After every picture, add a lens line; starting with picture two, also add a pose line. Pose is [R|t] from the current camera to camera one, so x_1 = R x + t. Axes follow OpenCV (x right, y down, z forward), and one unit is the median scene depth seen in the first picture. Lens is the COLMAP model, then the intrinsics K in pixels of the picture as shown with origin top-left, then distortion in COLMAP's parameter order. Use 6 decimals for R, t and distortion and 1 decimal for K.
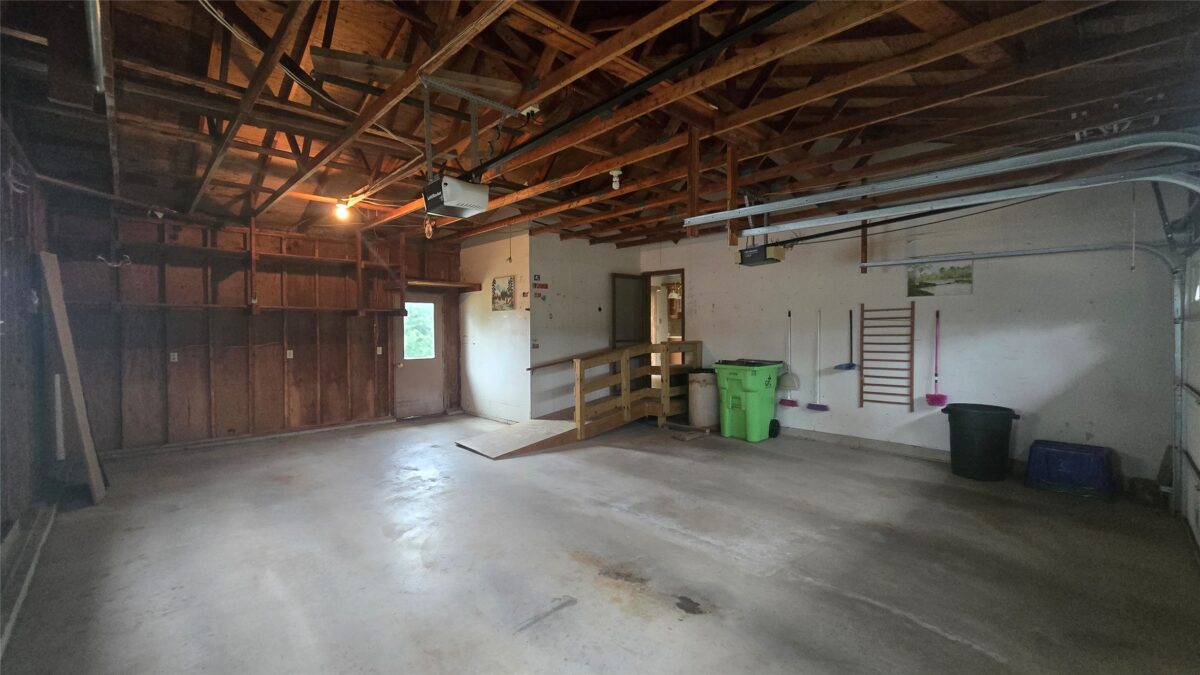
lens RADIAL K [[490.1, 0, 600.0], [0, 490.1, 337.5], [0, 0, 1]] dist [-0.001029, -0.000042]
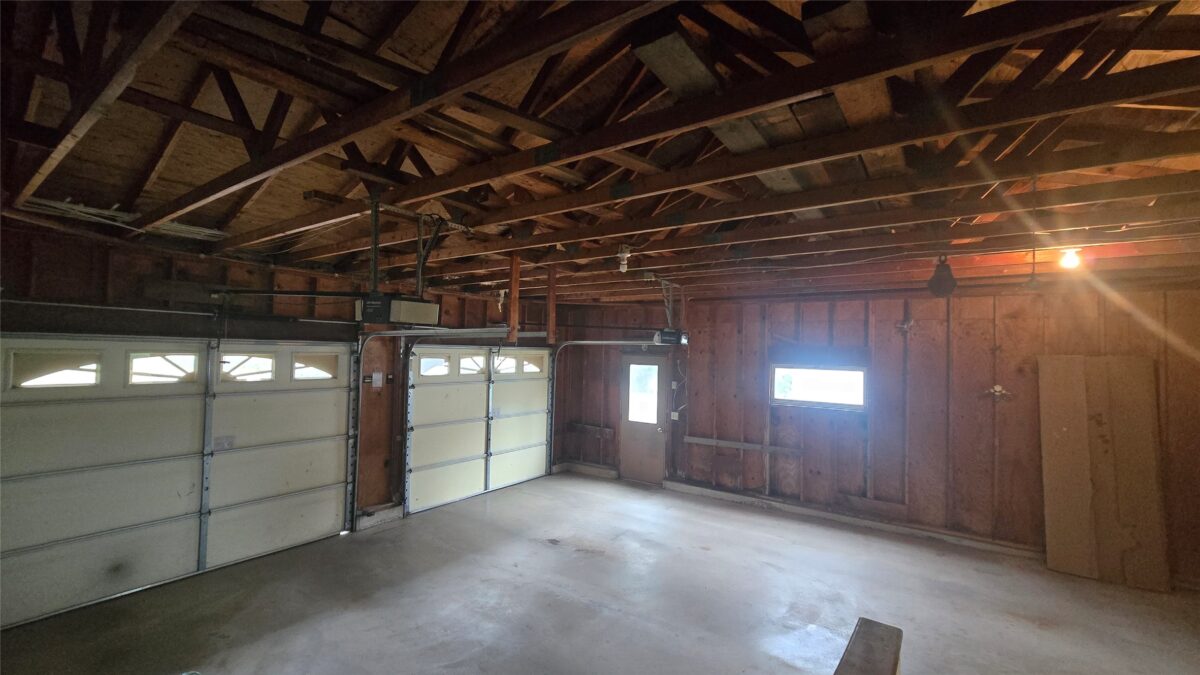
lens RADIAL K [[490.1, 0, 600.0], [0, 490.1, 337.5], [0, 0, 1]] dist [-0.001029, -0.000042]
pose [[-0.982657, -0.027065, -0.183446, 0.325954], [-0.024637, 0.999576, -0.015506, -0.214034], [0.183788, -0.010718, -0.982908, 2.538826]]
